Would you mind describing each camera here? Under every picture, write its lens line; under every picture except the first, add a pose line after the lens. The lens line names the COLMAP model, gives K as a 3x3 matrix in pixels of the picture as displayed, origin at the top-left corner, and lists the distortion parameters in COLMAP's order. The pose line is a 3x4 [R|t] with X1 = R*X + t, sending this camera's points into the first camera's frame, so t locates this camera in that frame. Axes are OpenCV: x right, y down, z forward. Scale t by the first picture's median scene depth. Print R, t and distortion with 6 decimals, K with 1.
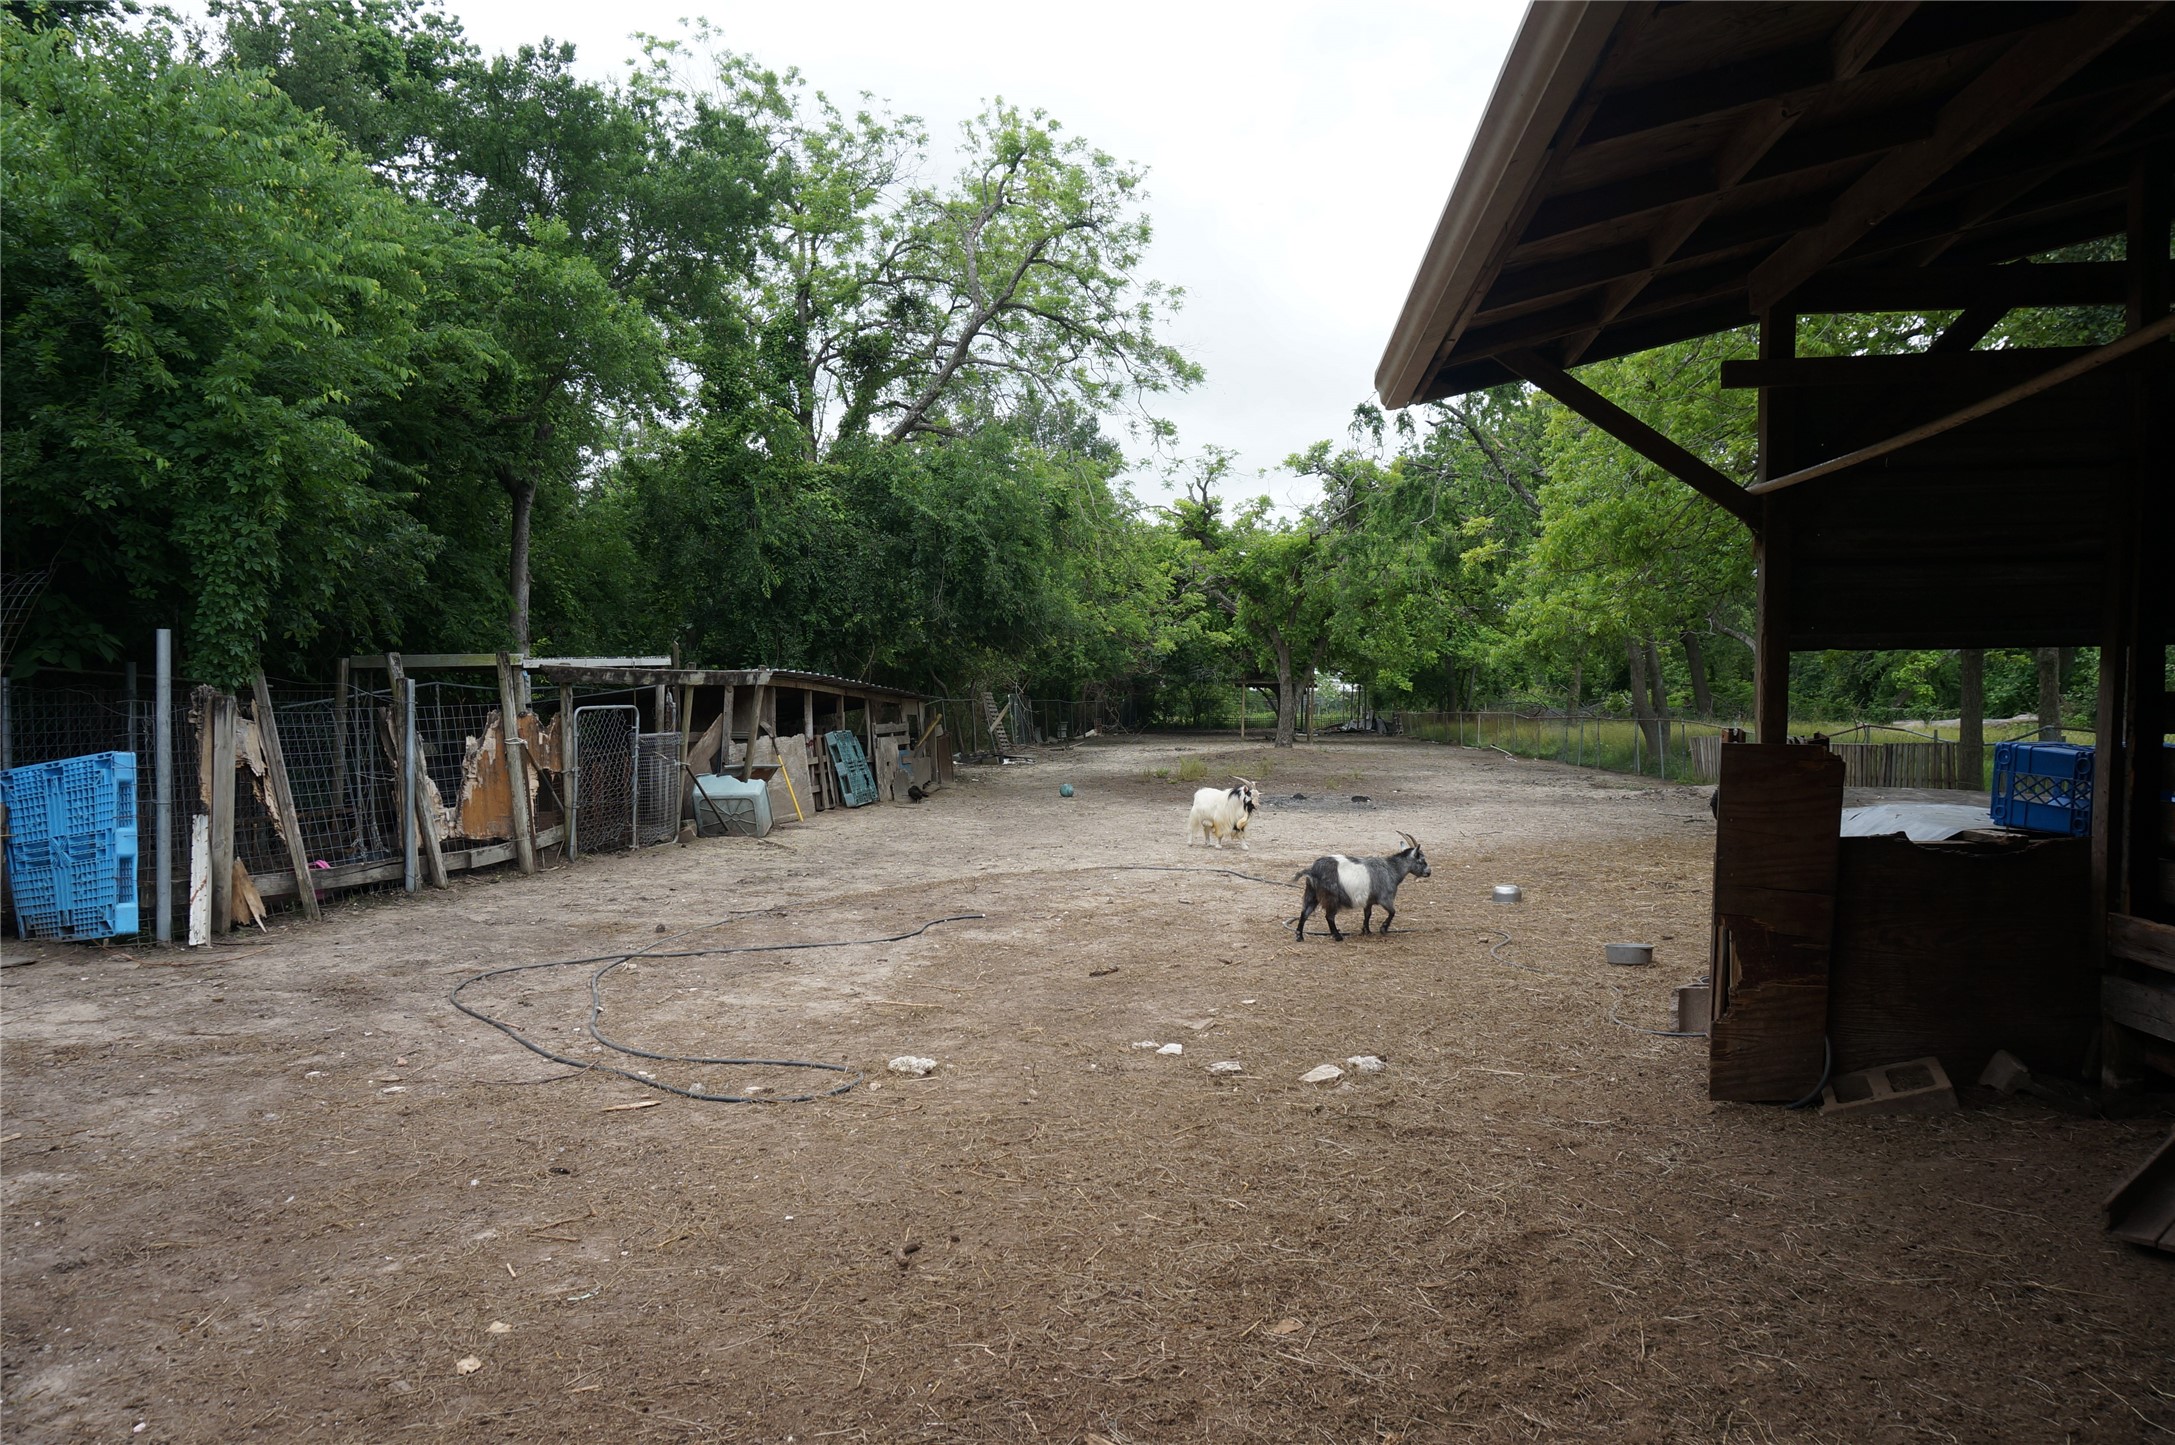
lens RADIAL K [[1450.1, 0, 1087.5], [0, 1450.1, 722.5], [0, 0, 1]] dist [-0.060486, 0.037030]
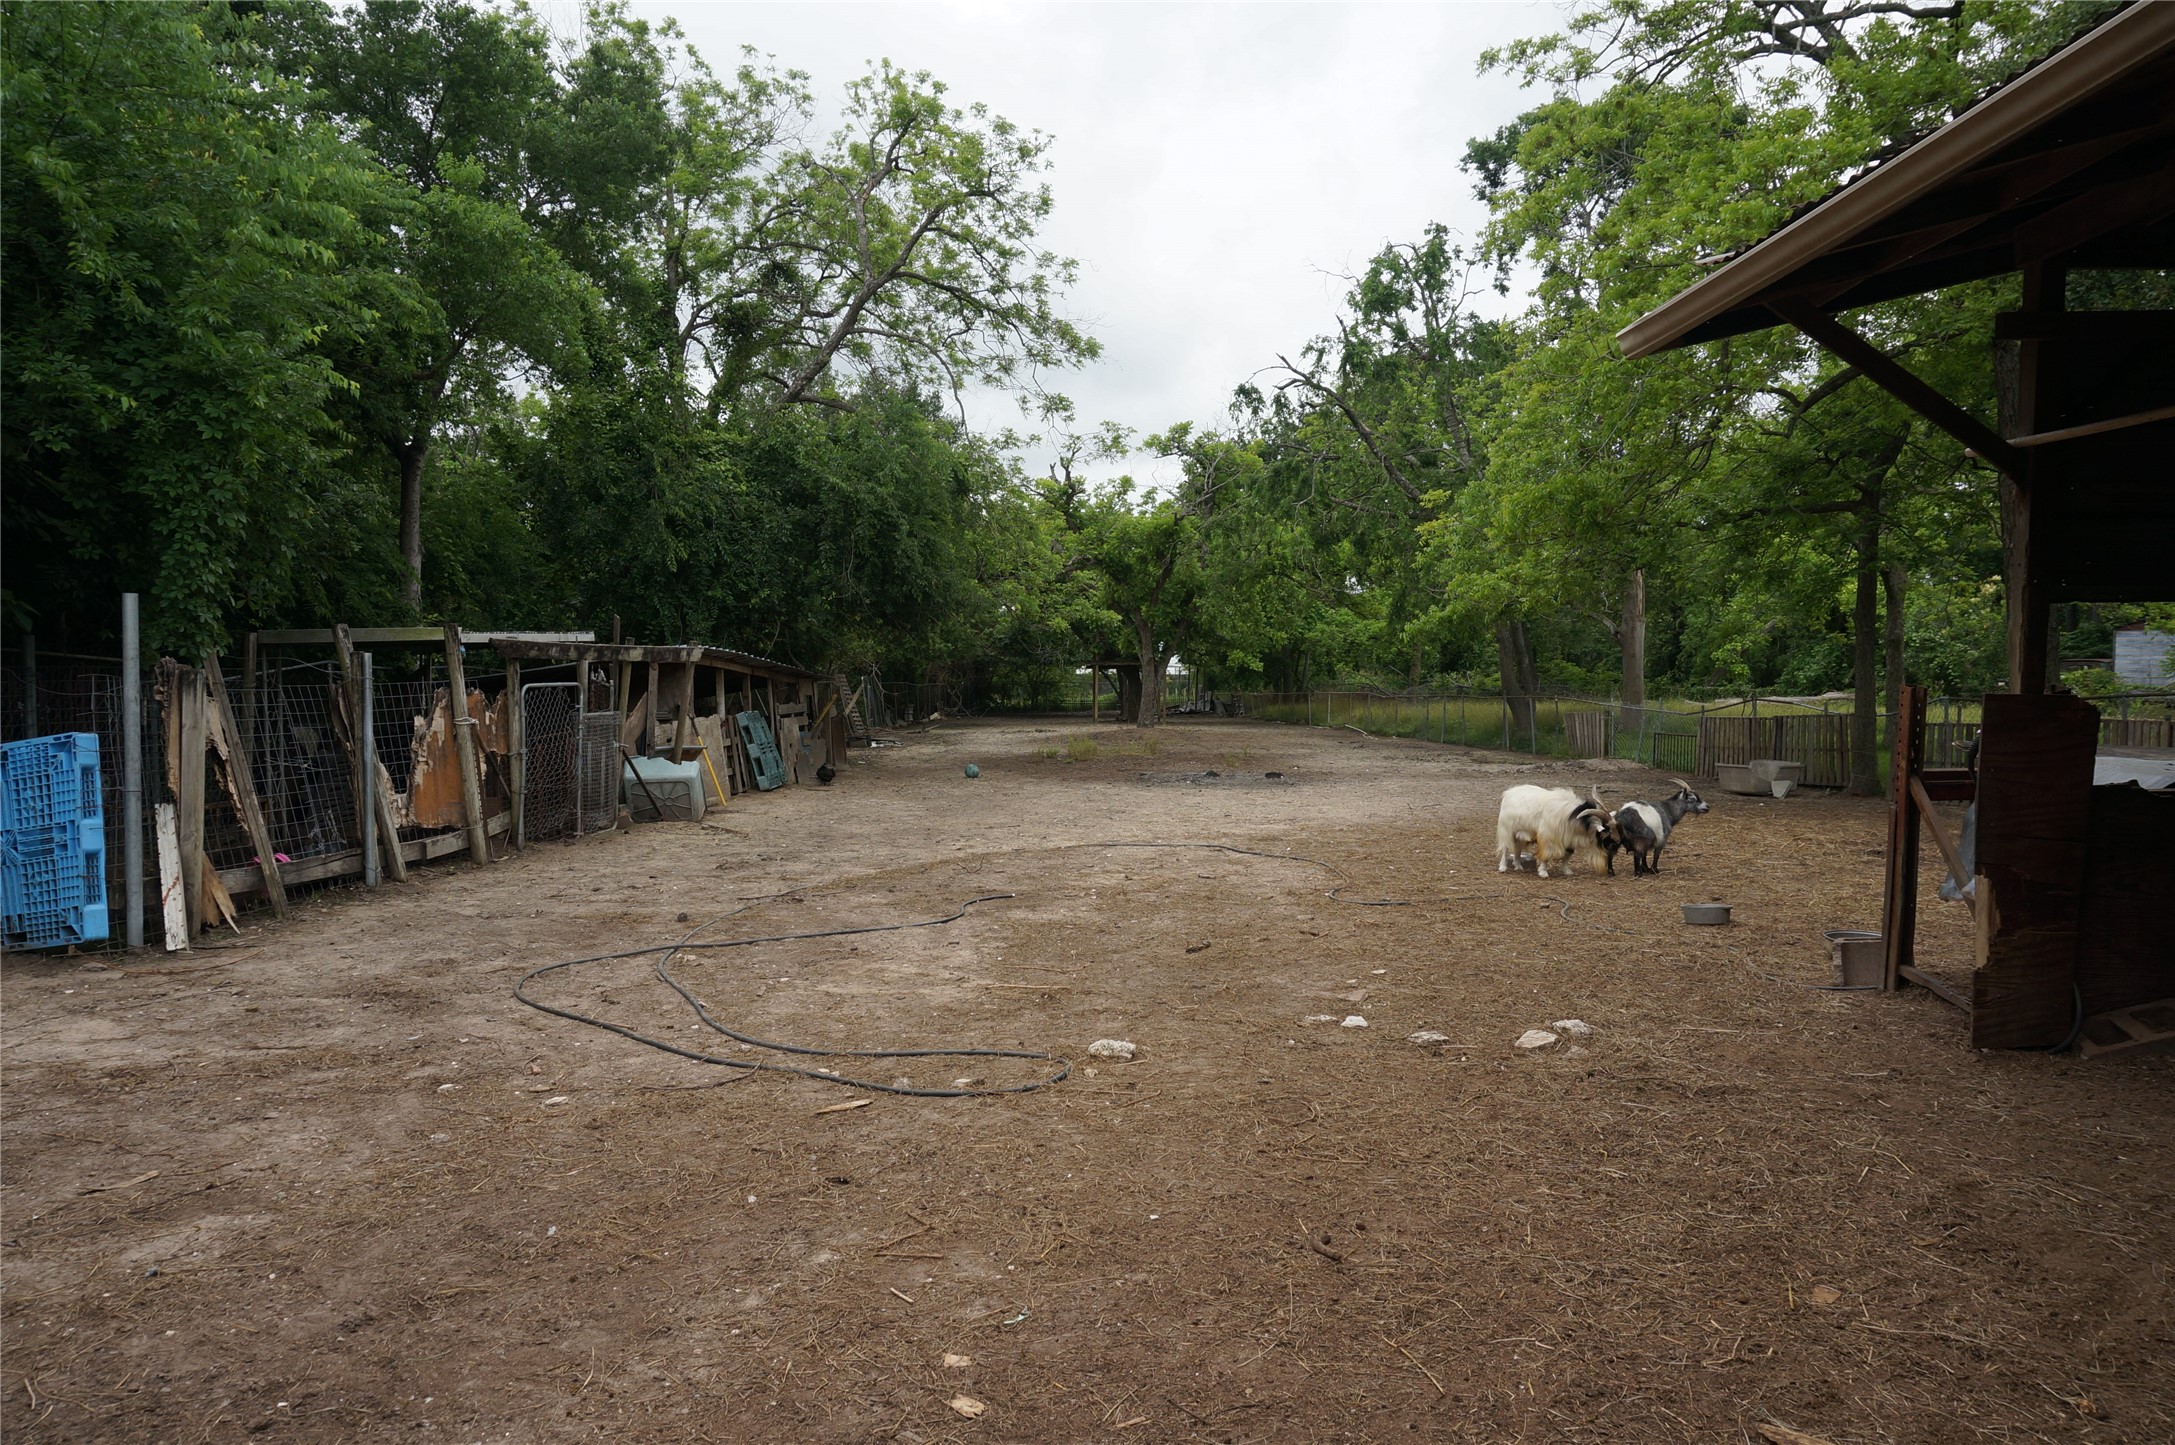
lens RADIAL K [[1450.7, 0, 1087.5], [0, 1450.7, 722.5], [0, 0, 1]] dist [-0.065659, 0.050676]
pose [[0.991028, -0.009493, 0.133318, -0.137204], [0.008084, 0.999906, 0.011103, 0.007573], [-0.133411, -0.009925, 0.991011, 0.037996]]
